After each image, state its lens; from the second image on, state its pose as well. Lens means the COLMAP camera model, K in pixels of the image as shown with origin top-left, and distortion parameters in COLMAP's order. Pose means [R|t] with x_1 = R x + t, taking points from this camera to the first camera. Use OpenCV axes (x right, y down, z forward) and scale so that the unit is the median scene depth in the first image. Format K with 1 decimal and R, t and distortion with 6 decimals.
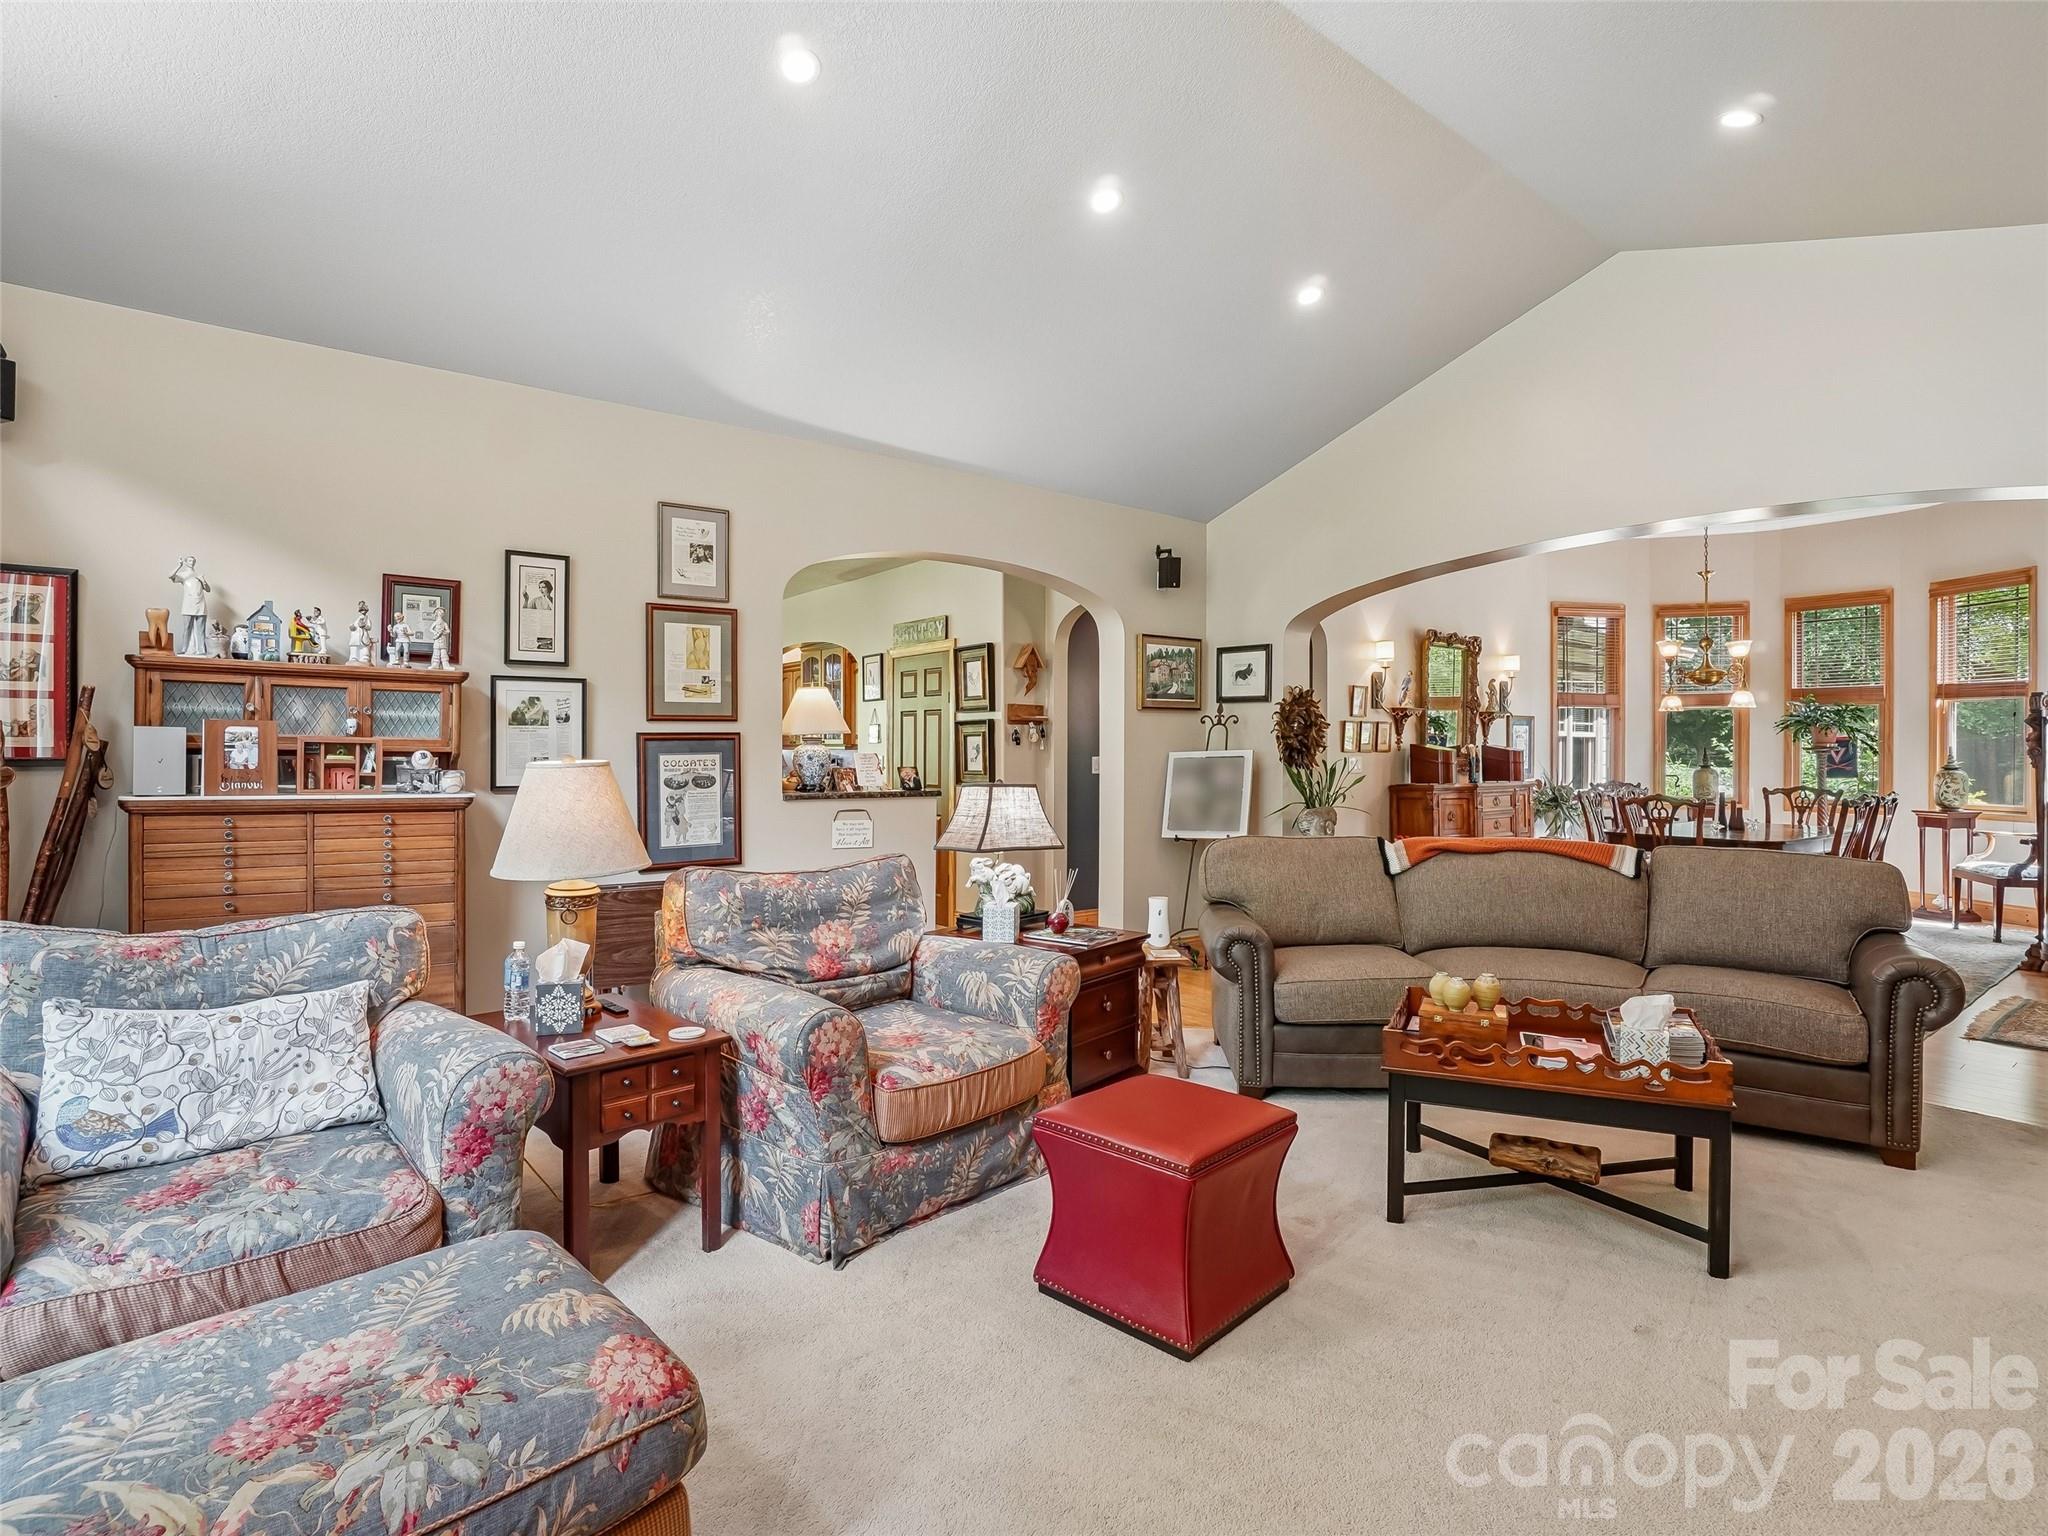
lens RADIAL K [[1022.8, 0, 1026.5], [0, 1022.8, 755.8], [0, 0, 1]] dist [-0.065128, 0.026772]
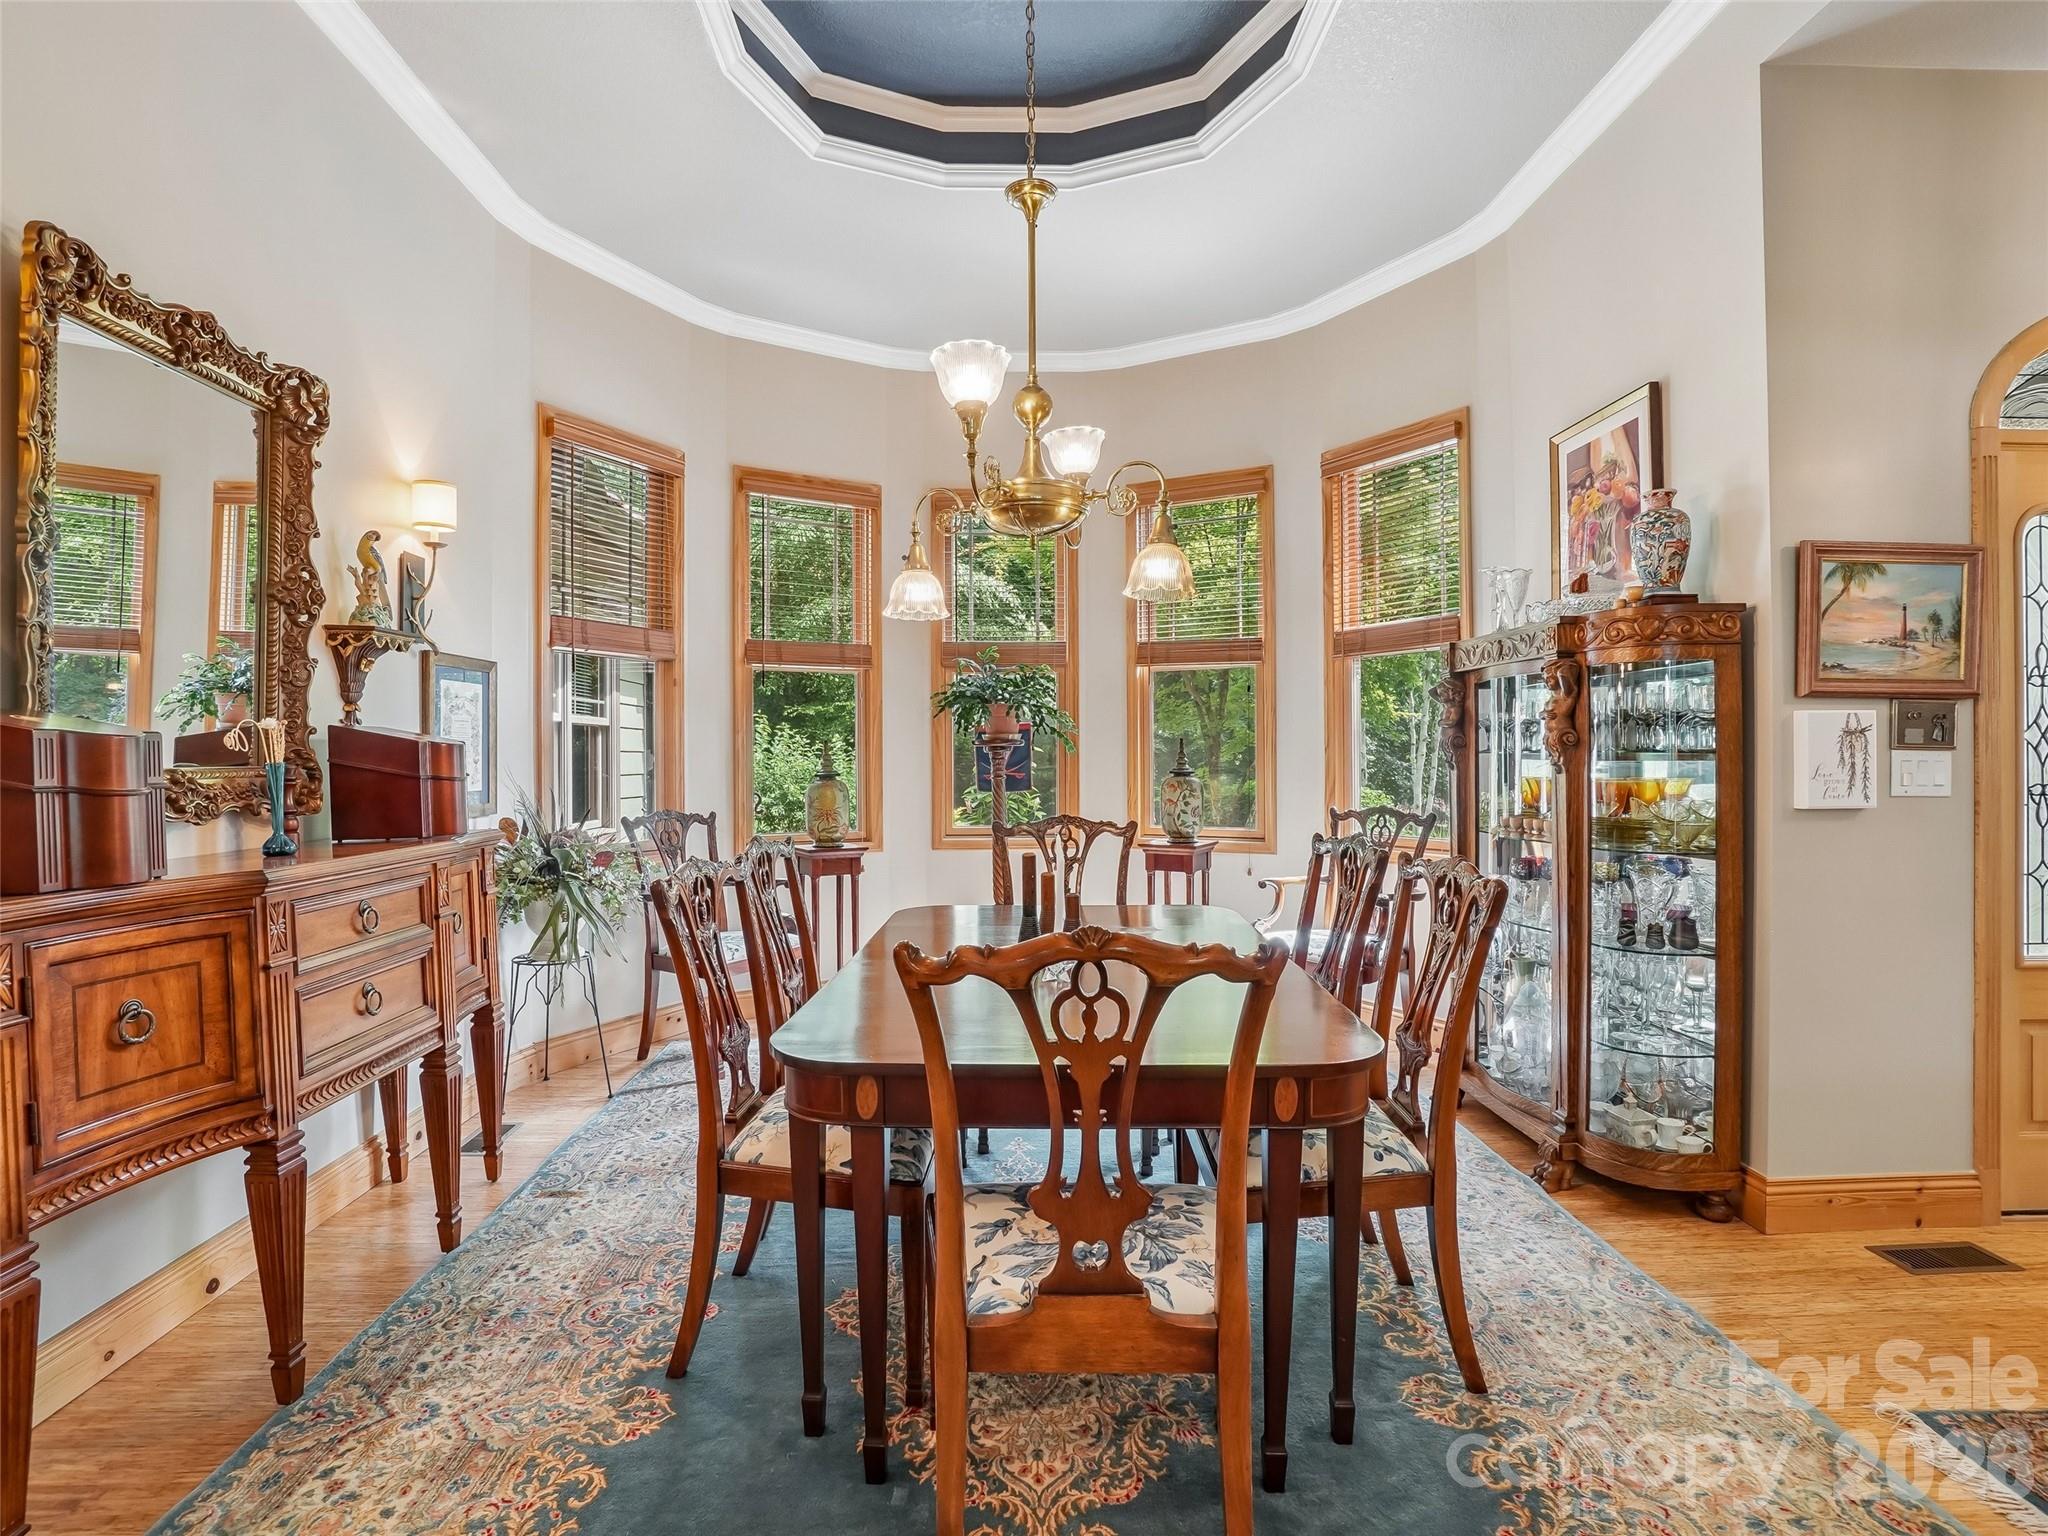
lens RADIAL K [[1022.8, 0, 1026.5], [0, 1022.8, 755.8], [0, 0, 1]] dist [-0.065128, 0.026772]
pose [[0.585036, -0.005091, 0.810991, 0.317025], [0.008754, 0.999962, -0.000037, 0.000745], [-0.810960, 0.007121, 0.585058, 0.624012]]
